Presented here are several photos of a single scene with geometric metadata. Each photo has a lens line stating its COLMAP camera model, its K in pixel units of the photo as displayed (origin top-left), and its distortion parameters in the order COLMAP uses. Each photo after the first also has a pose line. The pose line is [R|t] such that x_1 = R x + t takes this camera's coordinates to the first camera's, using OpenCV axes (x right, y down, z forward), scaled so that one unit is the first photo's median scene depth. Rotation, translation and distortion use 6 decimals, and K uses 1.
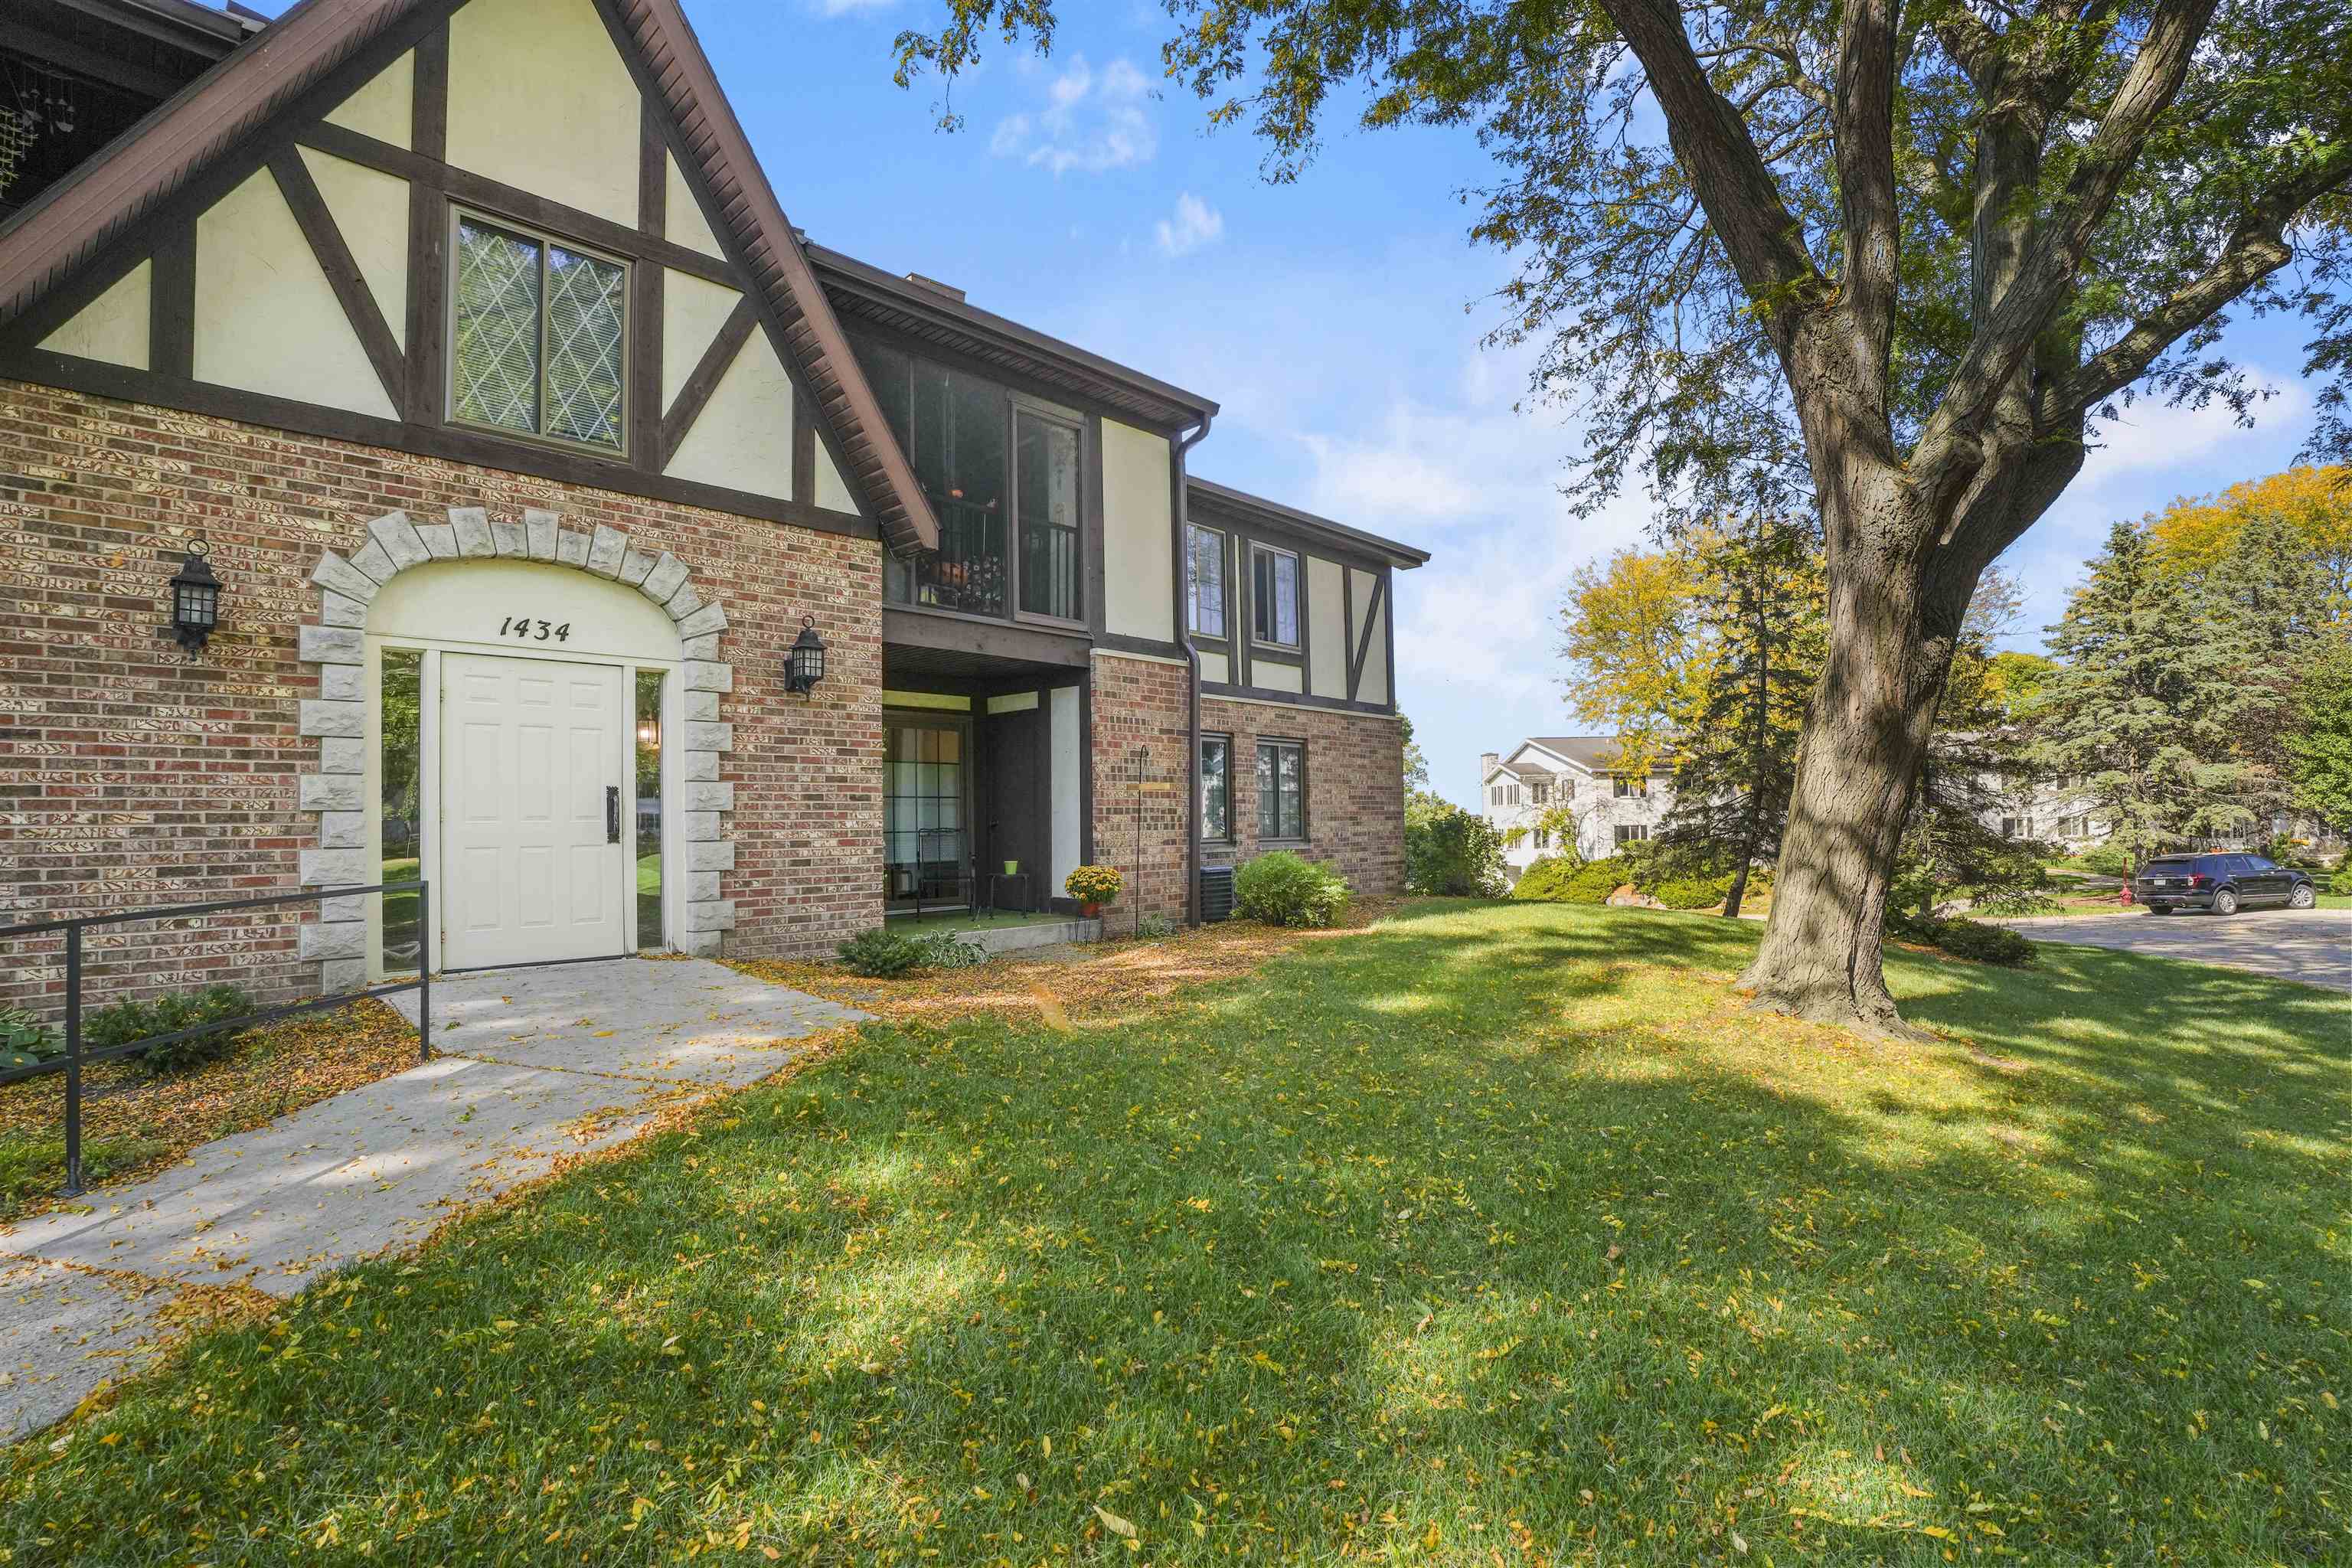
lens RADIAL K [[1097.6, 0, 1170.2], [0, 1097.6, 782.9], [0, 0, 1]] dist [-0.000291, -0.000007]
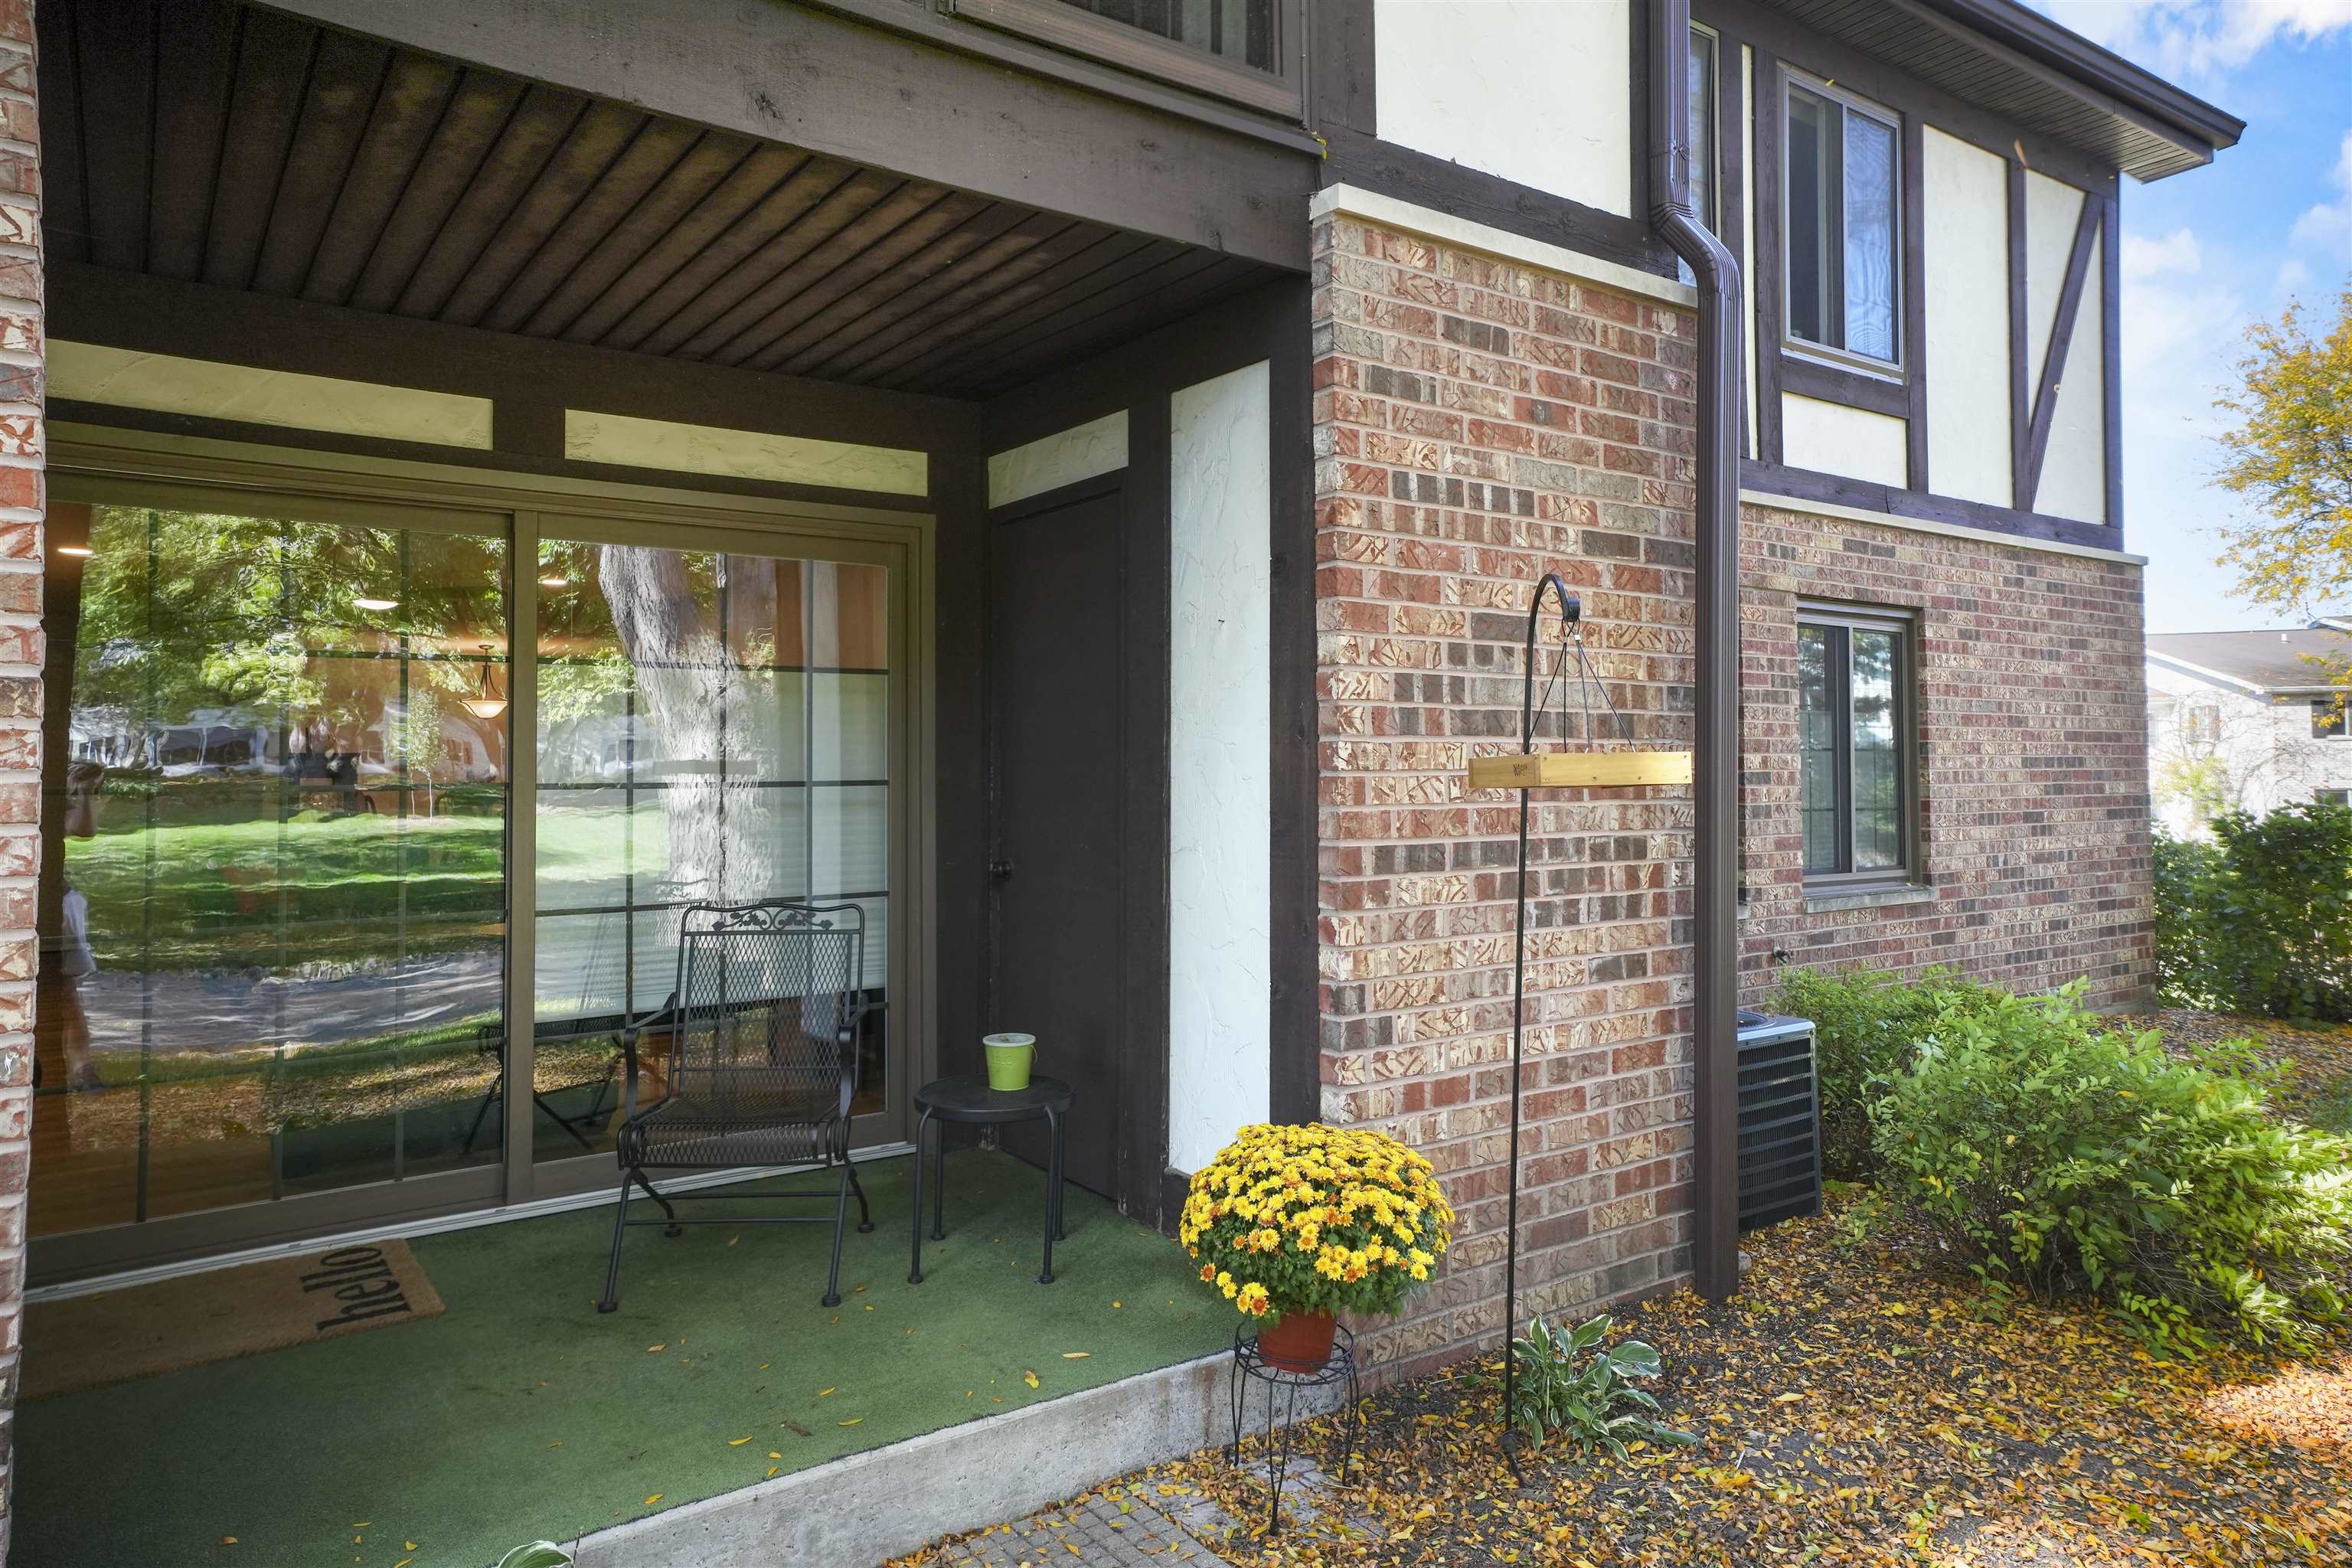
lens RADIAL K [[1513.0, 0, 1173.2], [0, 1513.0, 759.9], [0, 0, 1]] dist [0.010724, 0.002902]
pose [[0.980022, 0.005041, -0.198826, -0.024606], [0.001300, 0.999495, 0.031747, -0.005156], [0.198886, -0.031371, 0.979520, 0.458609]]
